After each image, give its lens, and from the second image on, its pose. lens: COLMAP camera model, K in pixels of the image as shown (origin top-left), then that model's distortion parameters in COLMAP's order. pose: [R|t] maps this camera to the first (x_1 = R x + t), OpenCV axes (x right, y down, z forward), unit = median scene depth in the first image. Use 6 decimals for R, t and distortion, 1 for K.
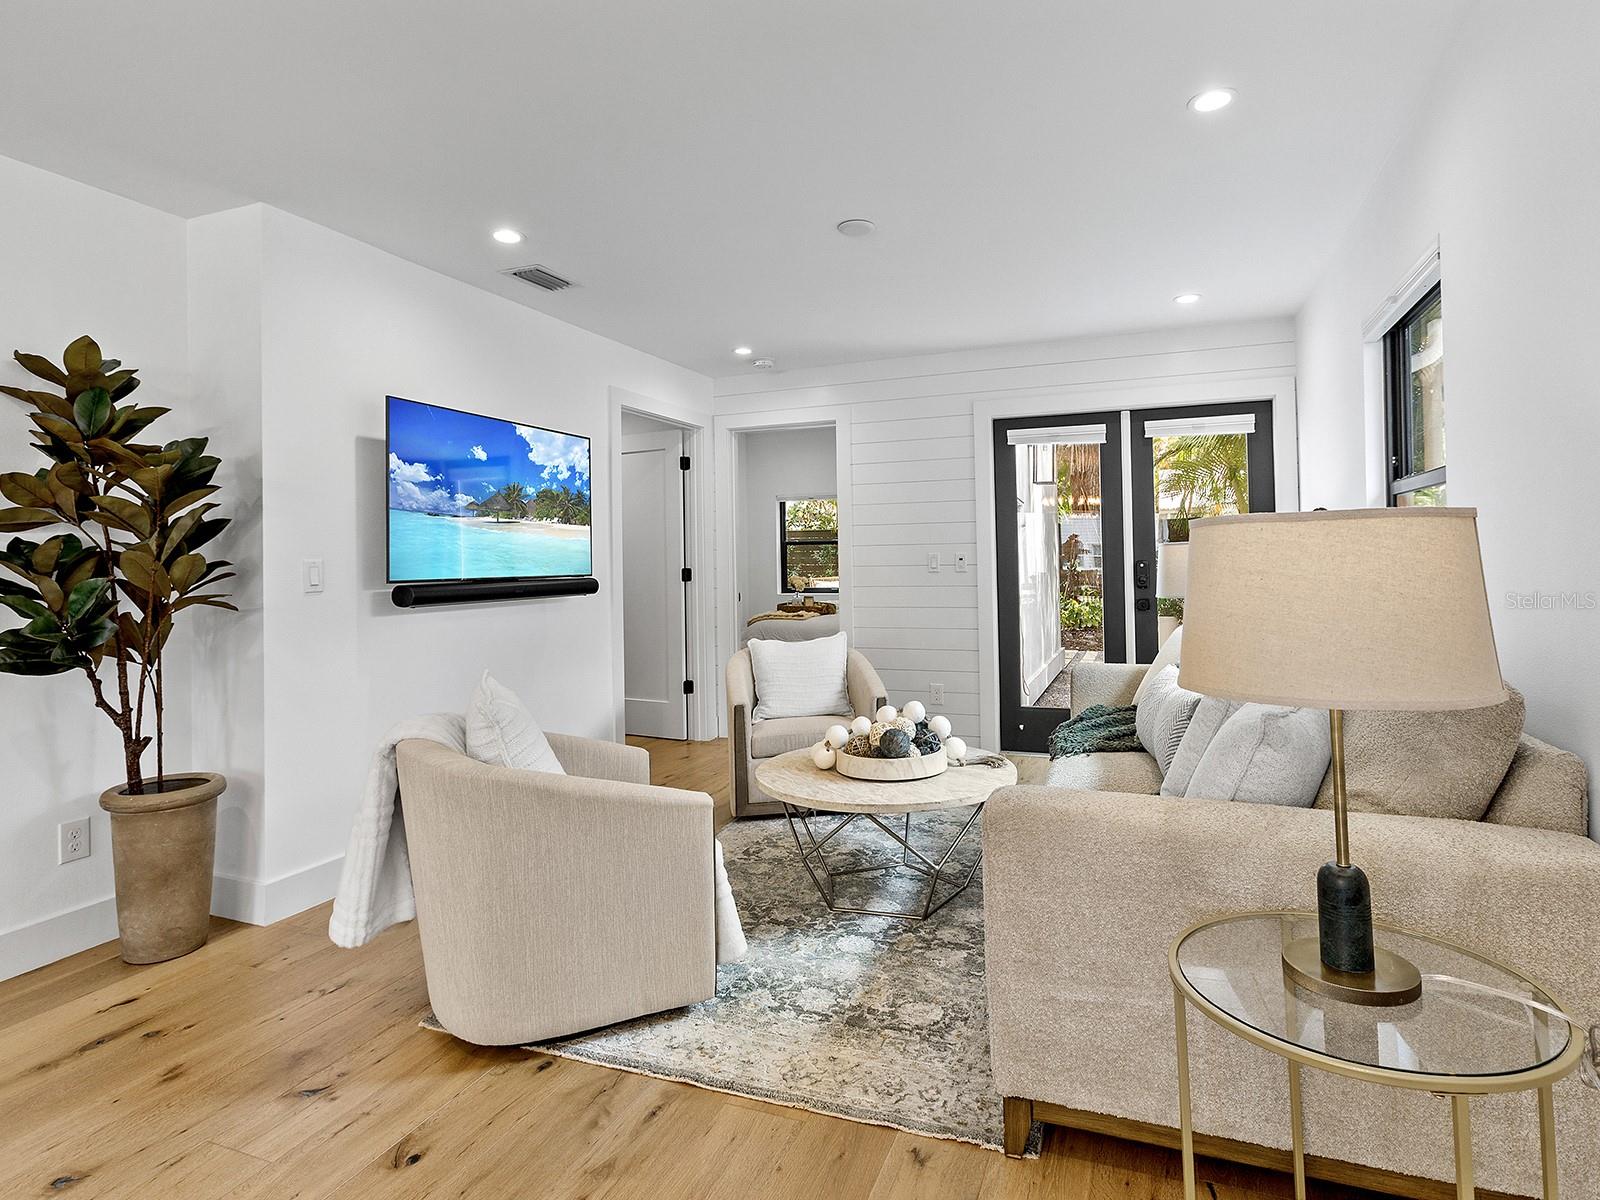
lens RADIAL K [[858.1, 0, 817.6], [0, 858.1, 542.4], [0, 0, 1]] dist [0.000065, 0.000399]
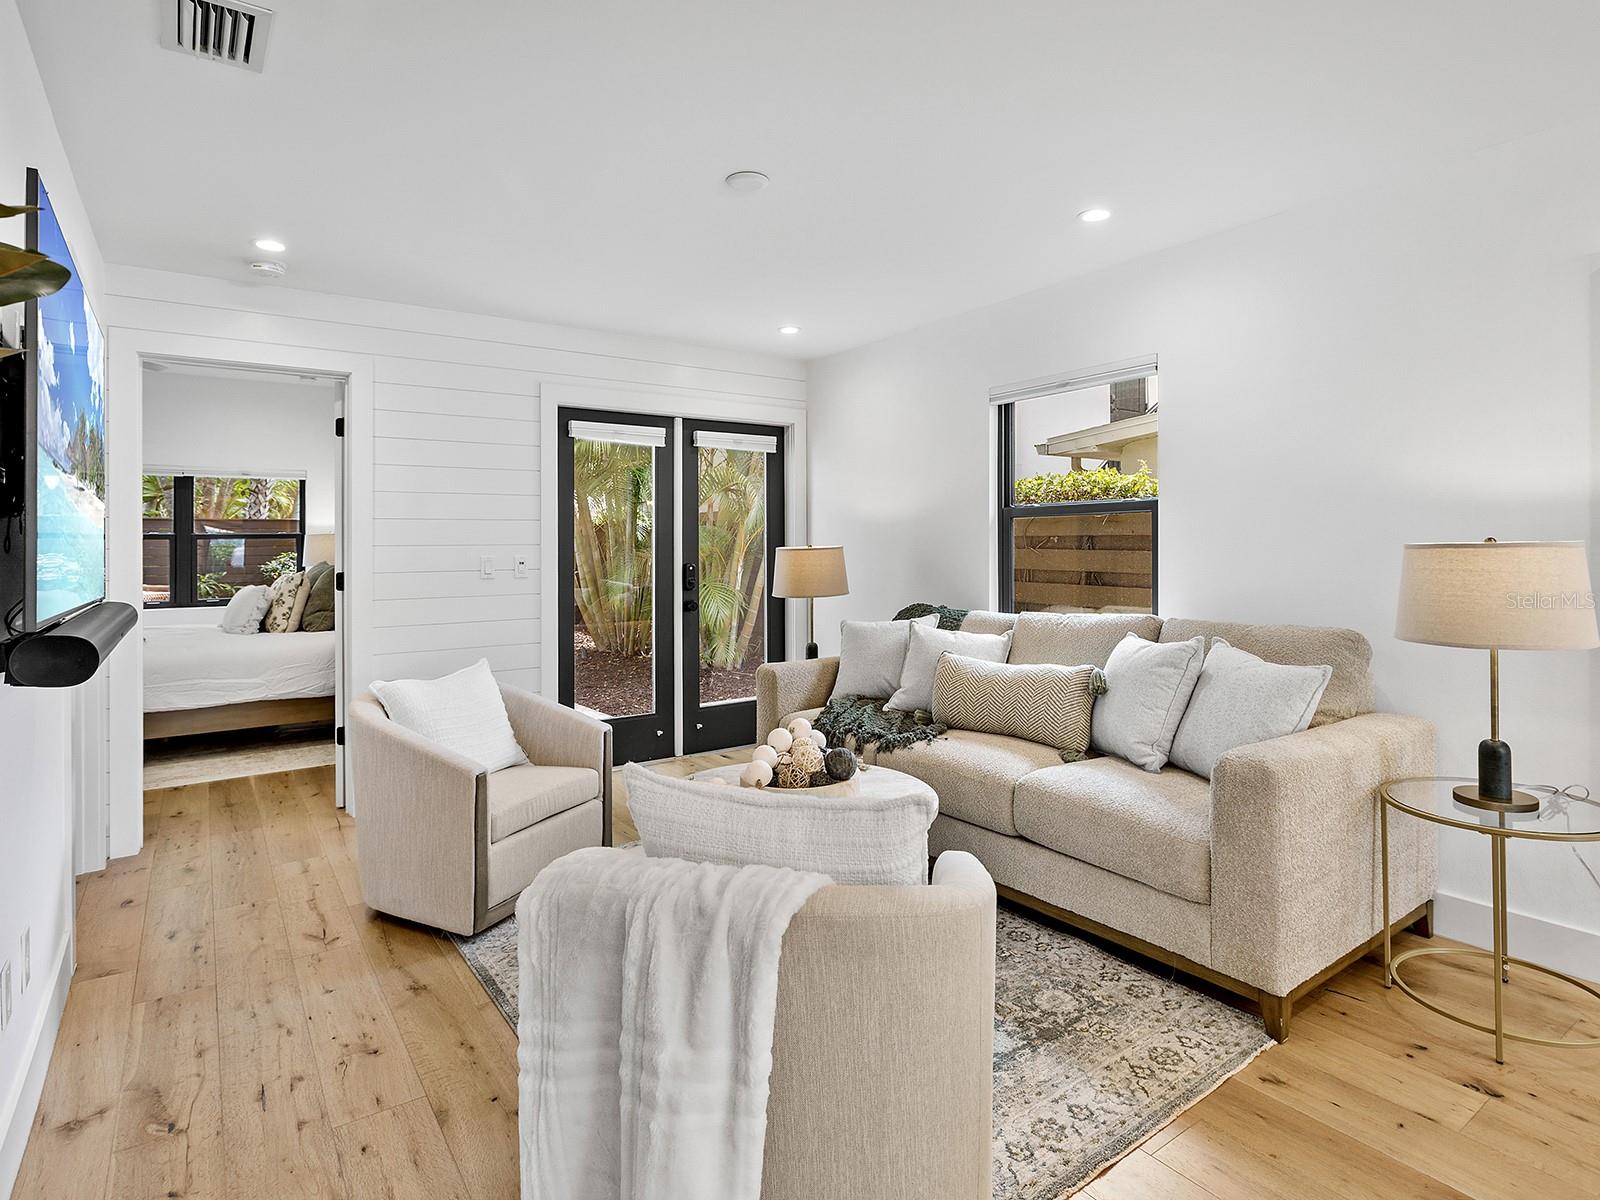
lens RADIAL K [[858.1, 0, 817.6], [0, 858.1, 542.4], [0, 0, 1]] dist [0.000065, 0.000399]
pose [[0.551010, 0.015193, 0.834361, -0.406407], [-0.014158, 0.999861, -0.008857, 0.002478], [-0.834379, -0.006933, 0.551148, 0.297369]]
